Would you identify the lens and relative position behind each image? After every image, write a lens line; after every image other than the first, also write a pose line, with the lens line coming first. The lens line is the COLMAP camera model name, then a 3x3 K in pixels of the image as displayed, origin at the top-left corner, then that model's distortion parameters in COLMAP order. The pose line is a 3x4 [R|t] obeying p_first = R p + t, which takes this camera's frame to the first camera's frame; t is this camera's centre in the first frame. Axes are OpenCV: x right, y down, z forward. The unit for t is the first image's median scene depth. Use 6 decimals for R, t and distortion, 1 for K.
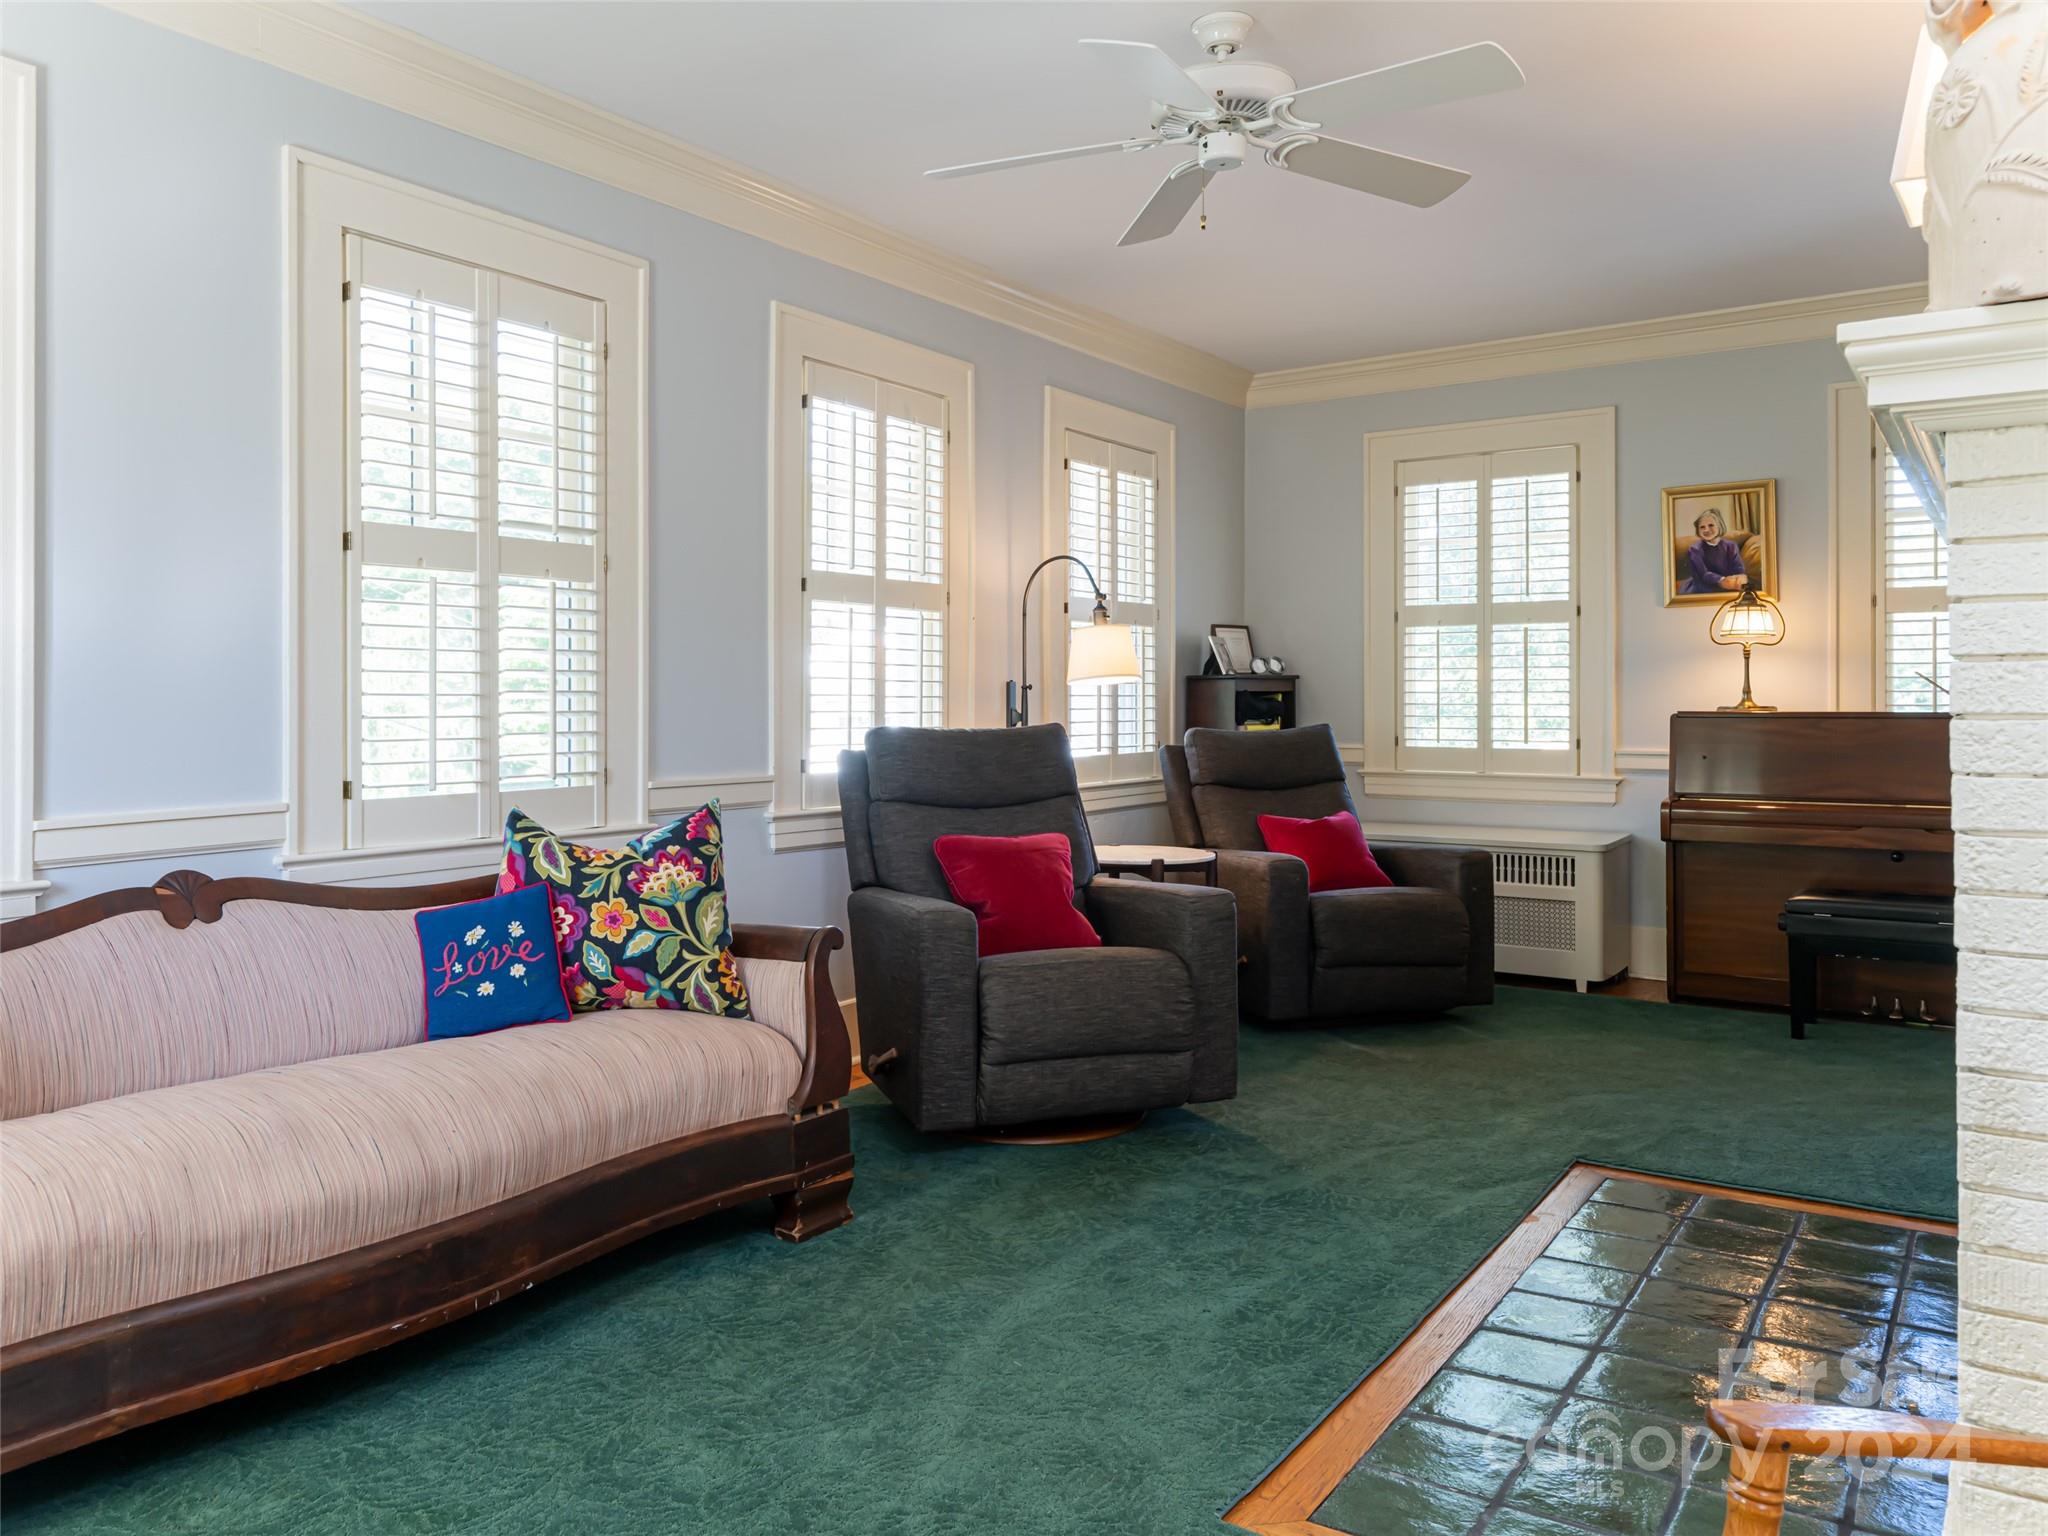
lens RADIAL K [[1501.2, 0, 1016.9], [0, 1501.2, 710.4], [0, 0, 1]] dist [0.000991, -0.001148]
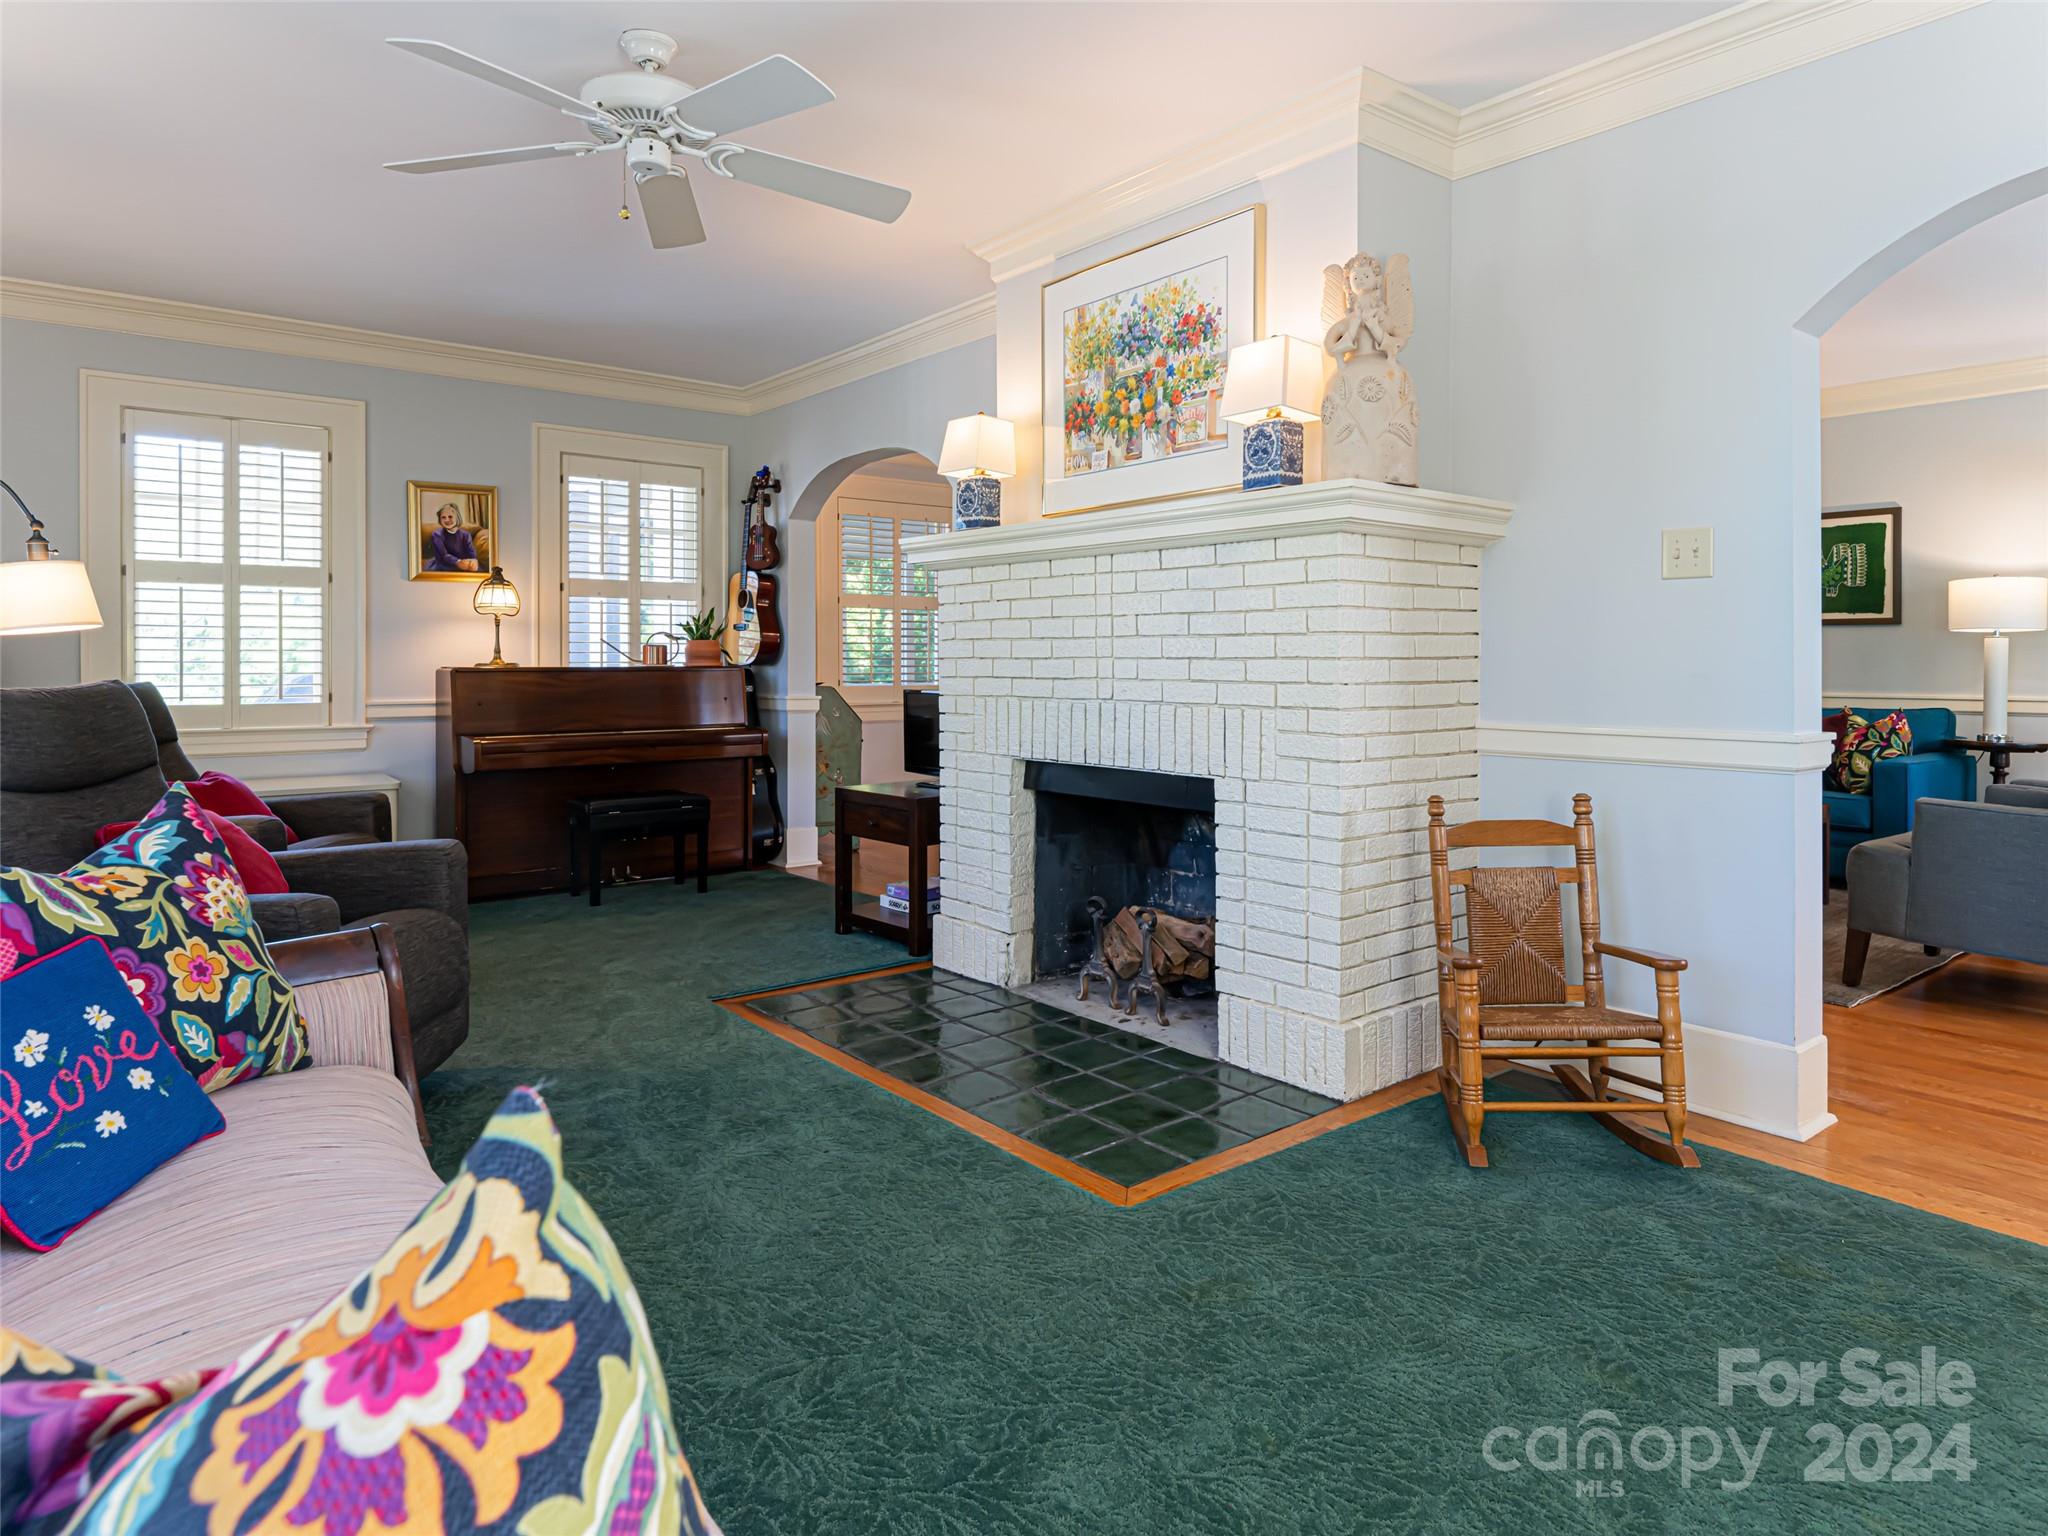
lens RADIAL K [[1198.7, 0, 1038.0], [0, 1198.7, 689.6], [0, 0, 1]] dist [-0.003326, 0.000915]
pose [[0.291886, -0.018915, 0.956266, -0.370568], [0.006106, 0.999821, 0.017913, 0.004394], [-0.956434, 0.000610, 0.291949, 0.273011]]
